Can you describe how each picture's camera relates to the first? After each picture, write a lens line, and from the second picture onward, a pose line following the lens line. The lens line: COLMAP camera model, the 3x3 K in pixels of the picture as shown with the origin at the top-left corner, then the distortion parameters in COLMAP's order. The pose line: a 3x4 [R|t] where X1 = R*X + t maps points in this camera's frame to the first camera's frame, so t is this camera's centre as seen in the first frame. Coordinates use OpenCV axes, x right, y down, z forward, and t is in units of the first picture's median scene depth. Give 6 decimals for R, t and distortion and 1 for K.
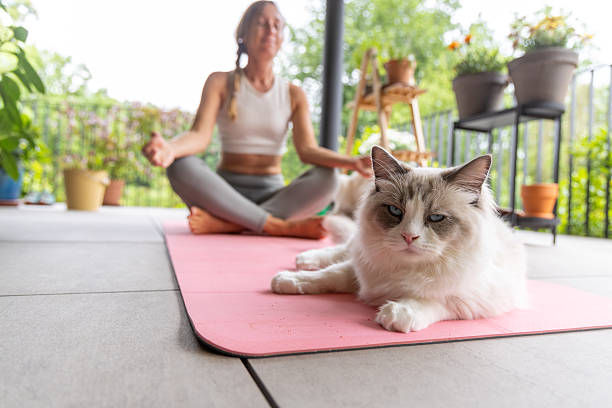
lens RADIAL K [[414.0, 0, 306.0], [0, 414.0, 204.0], [0, 0, 1]] dist [0.005898, 0.002836]
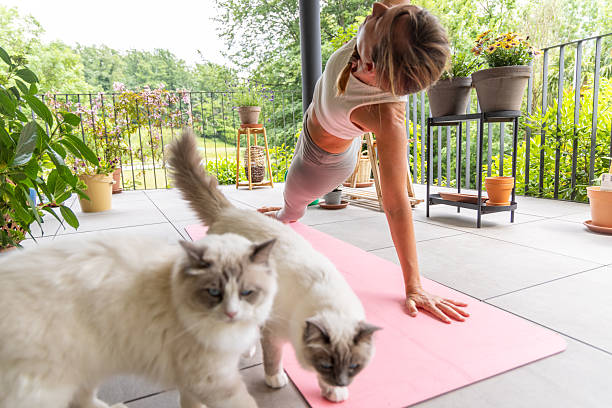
lens RADIAL K [[409.8, 0, 307.5], [0, 409.8, 204.7], [0, 0, 1]] dist [0.005325, 0.002709]
pose [[0.994466, -0.090570, 0.053239, -0.059766], [0.080928, 0.983544, 0.161533, -0.179052], [-0.066993, -0.156330, 0.985430, -0.139706]]
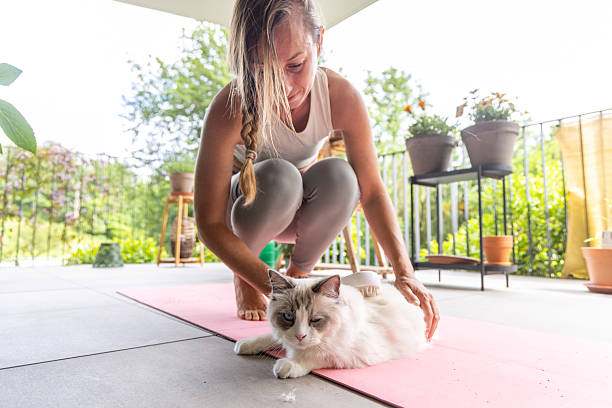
lens RADIAL K [[409.8, 0, 307.5], [0, 409.8, 204.7], [0, 0, 1]] dist [0.005325, 0.002709]
pose [[0.950172, -0.006691, 0.311655, -0.235224], [0.033636, 0.996133, -0.081163, -0.050031], [-0.309907, 0.087602, 0.946722, 0.079742]]
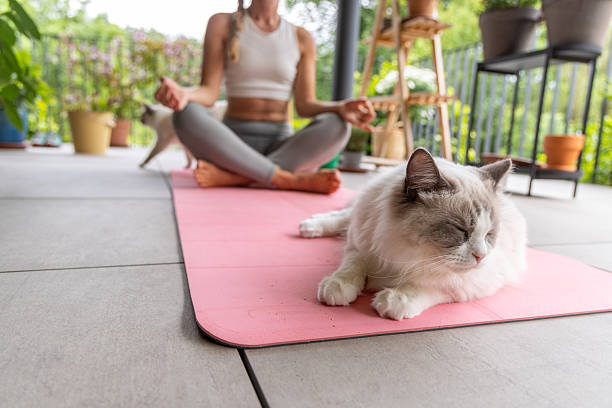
lens RADIAL K [[427.0, 0, 304.9], [0, 427.0, 207.8], [0, 0, 1]] dist [0.007339, 0.004001]
pose [[0.999363, 0.012200, -0.033546, 0.008219], [-0.006785, 0.987570, 0.157030, -0.027683], [0.035045, -0.156703, 0.987024, -0.004861]]
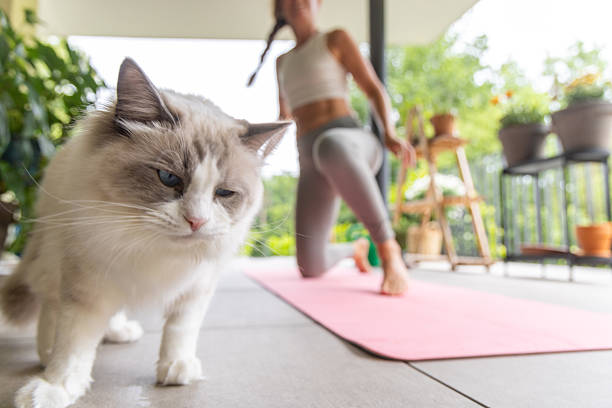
lens RADIAL K [[407.9, 0, 303.6], [0, 407.9, 196.8], [0, 0, 1]] dist [0.004106, 0.002866]
pose [[0.993941, -0.047975, -0.098890, -0.058361], [0.035397, 0.991496, -0.125233, -0.009895], [0.104057, 0.120974, 0.987187, -0.102344]]
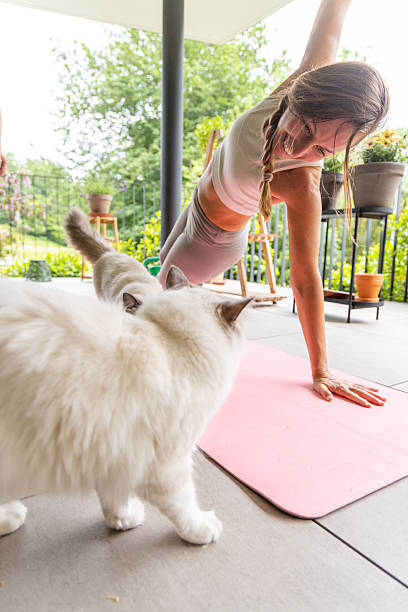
lens RADIAL K [[409.8, 0, 202.5], [0, 409.8, 307.3], [0, 0, 1]] dist [0.005325, 0.002709]
pose [[0.976601, -0.049772, 0.209221, -0.151702], [0.016884, 0.987592, 0.156131, -0.126273], [-0.214396, -0.148945, 0.965324, -0.066508]]
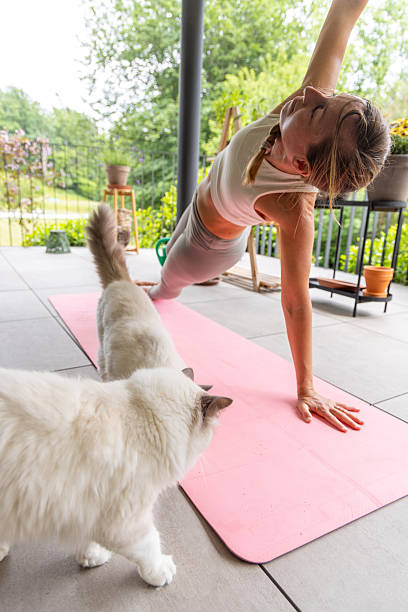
lens RADIAL K [[407.9, 0, 204.0], [0, 407.9, 306.0], [0, 0, 1]] dist [0.004106, 0.002866]
pose [[0.987991, -0.038340, 0.149678, -0.107603], [-0.001467, 0.966353, 0.257214, -0.211505], [-0.154504, -0.254344, 0.954692, -0.075971]]
